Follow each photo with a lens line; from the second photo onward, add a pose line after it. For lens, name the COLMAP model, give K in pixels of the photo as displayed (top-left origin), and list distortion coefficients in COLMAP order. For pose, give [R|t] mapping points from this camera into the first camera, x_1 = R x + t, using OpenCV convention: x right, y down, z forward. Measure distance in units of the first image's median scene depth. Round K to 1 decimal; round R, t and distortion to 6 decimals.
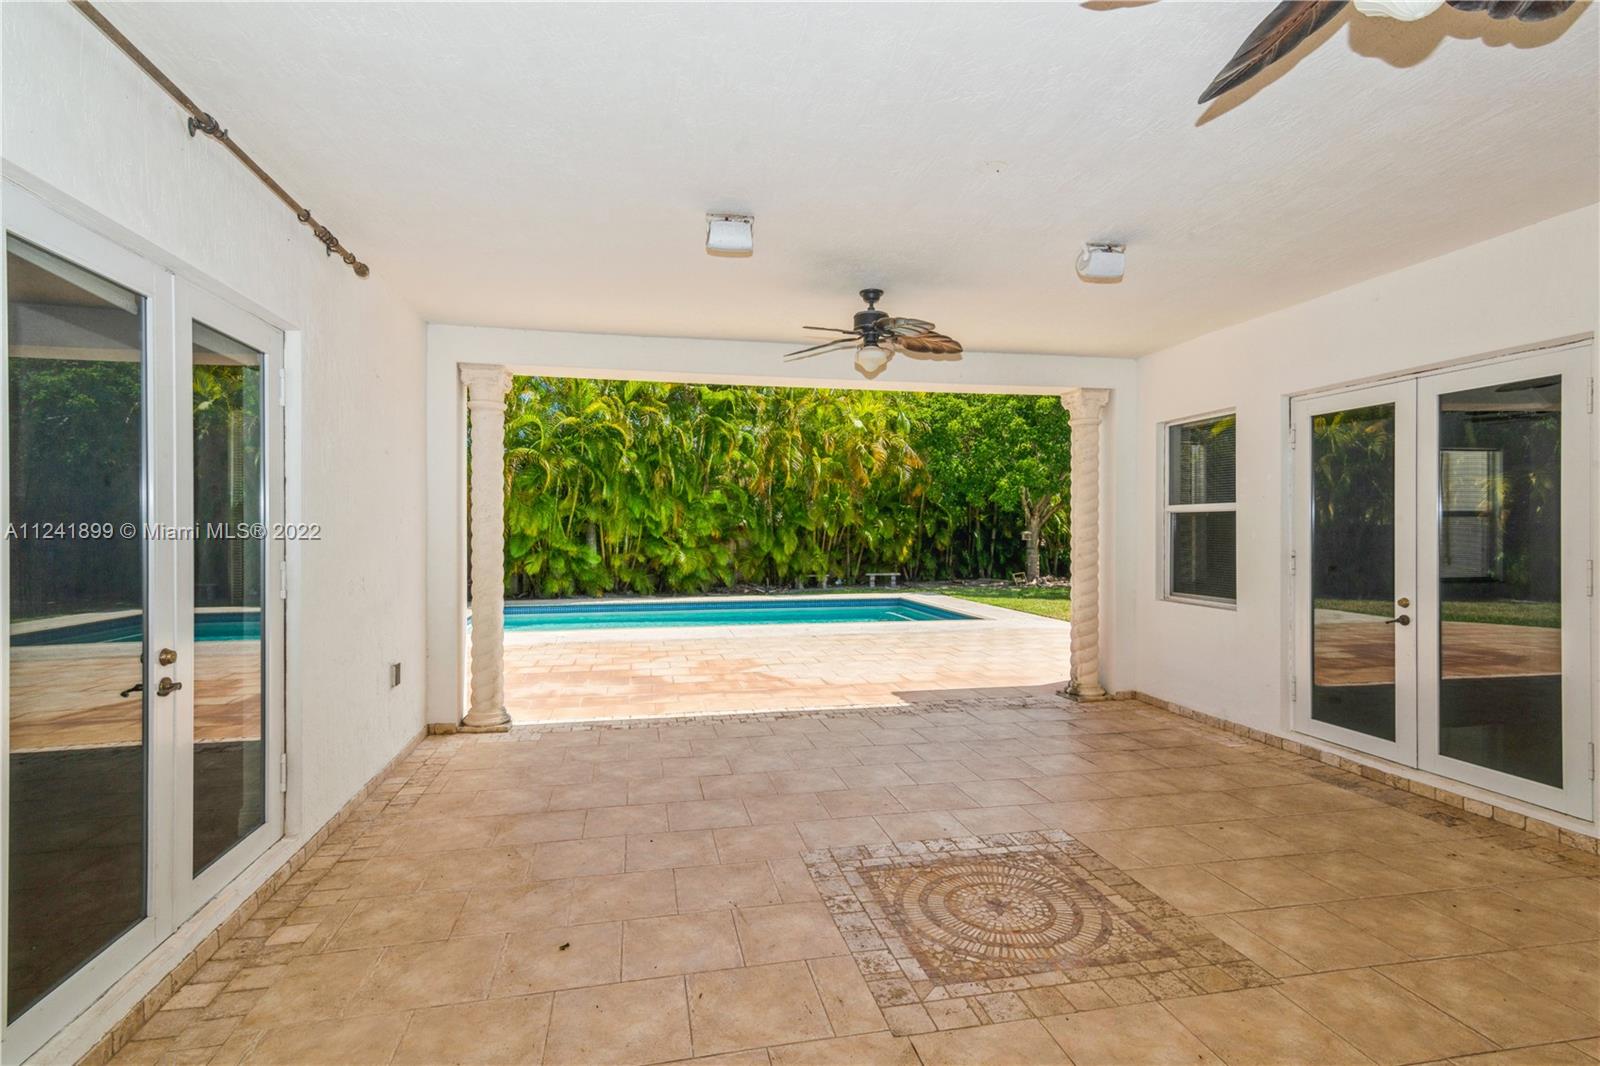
lens RADIAL K [[778.6, 0, 796.9], [0, 778.6, 531.7], [0, 0, 1]] dist [0.026522, -0.001924]
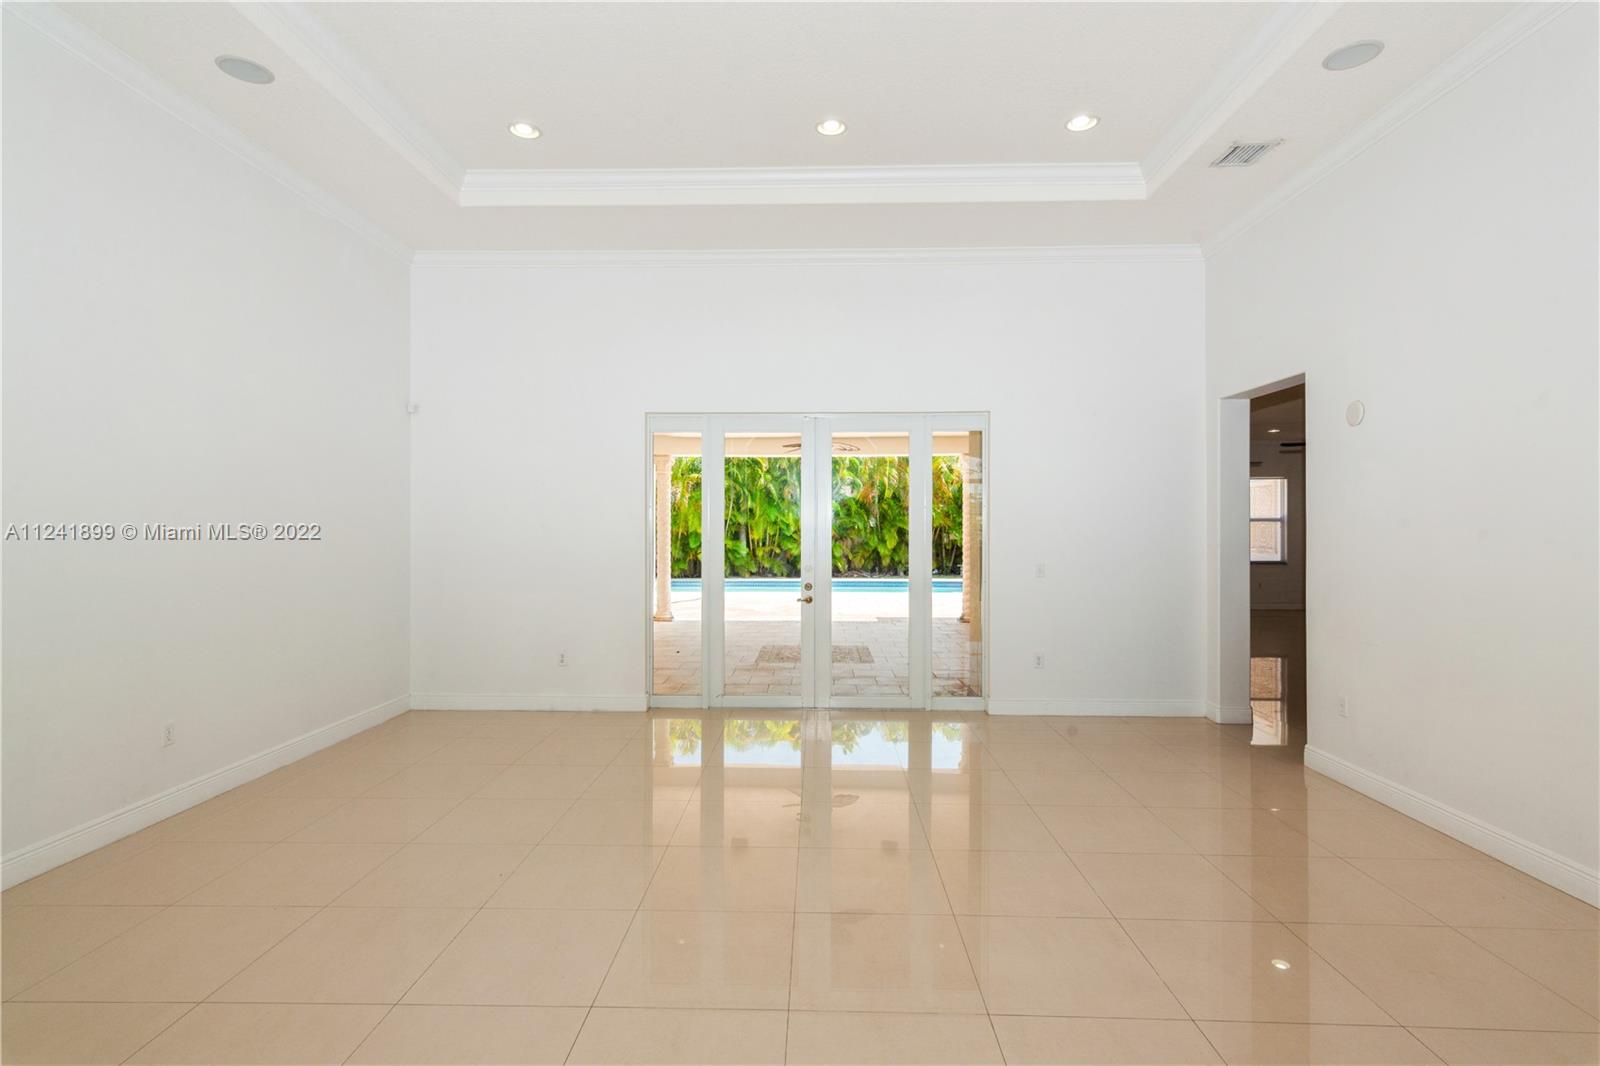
lens RADIAL K [[778.6, 0, 796.8], [0, 778.6, 538.5], [0, 0, 1]] dist [0.026522, -0.001924]
pose [[0.973042, 0.004714, -0.230579, 0.156712], [-0.002606, 0.999952, 0.009445, 0.000239], [0.230613, -0.008590, 0.973008, -0.344935]]
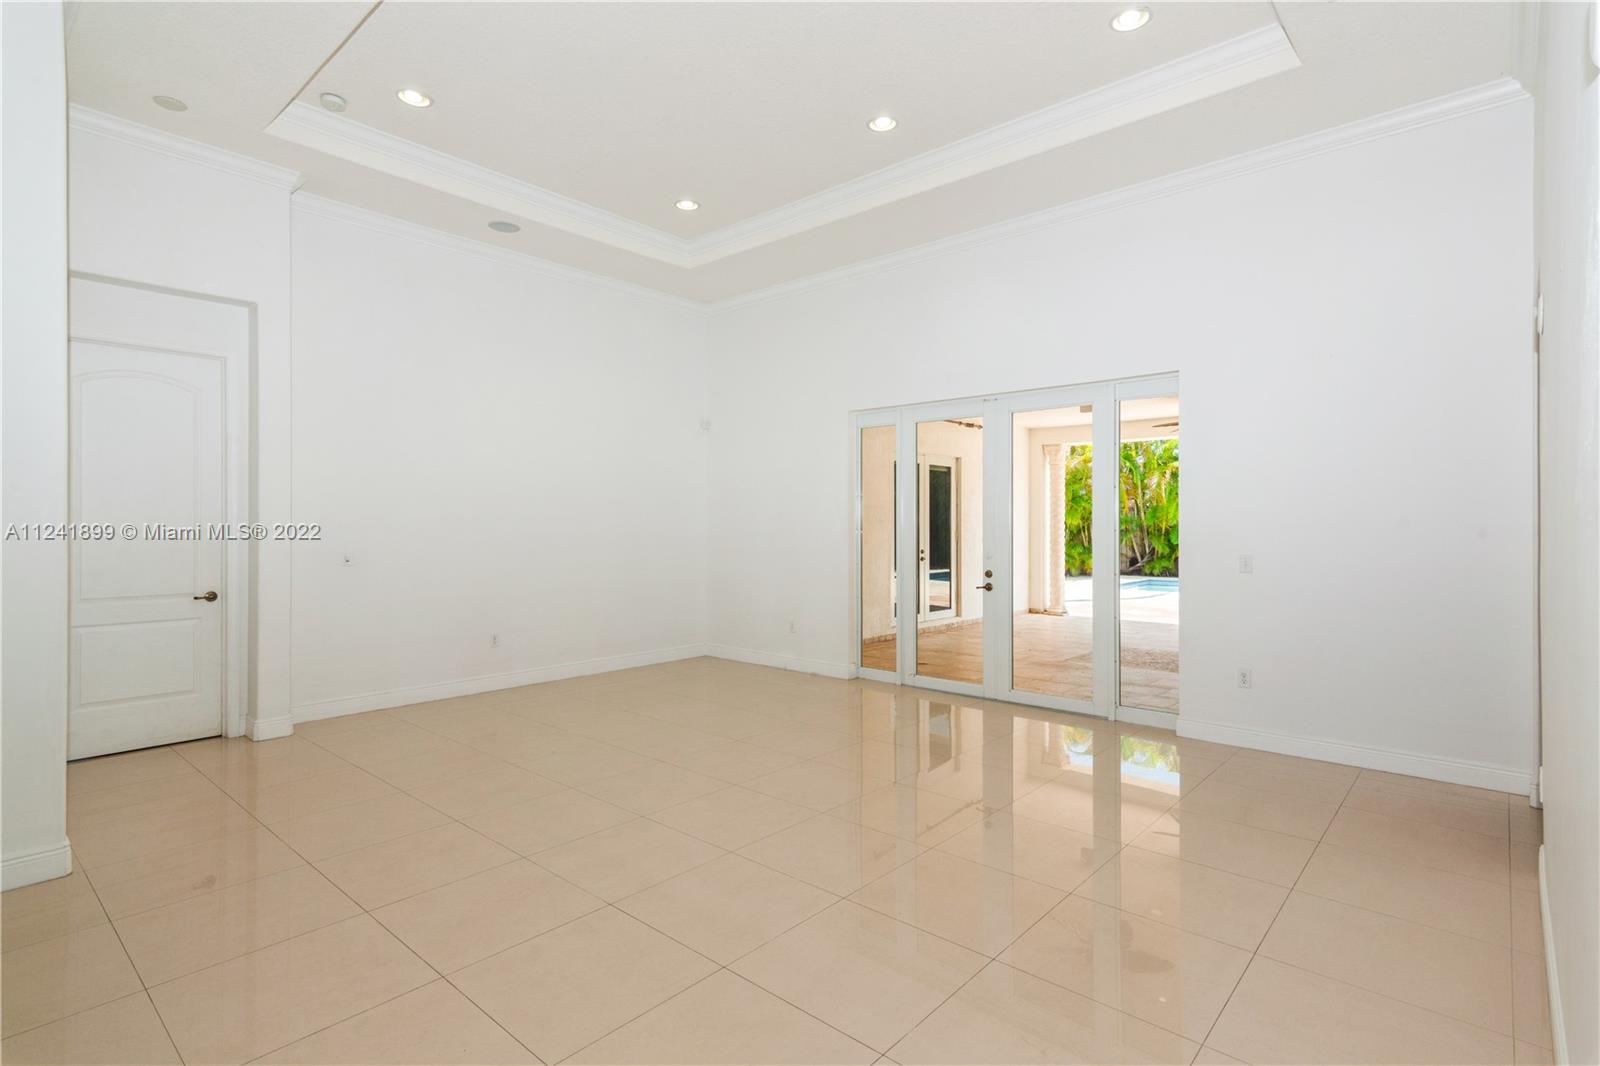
lens RADIAL K [[778.6, 0, 800.1], [0, 778.6, 521.9], [0, 0, 1]] dist [0.026522, -0.001924]
pose [[0.597917, -0.003070, -0.801552, 0.297321], [-0.003212, 0.999975, -0.006225, 0.004864], [0.801552, 0.006296, 0.597892, -0.277409]]
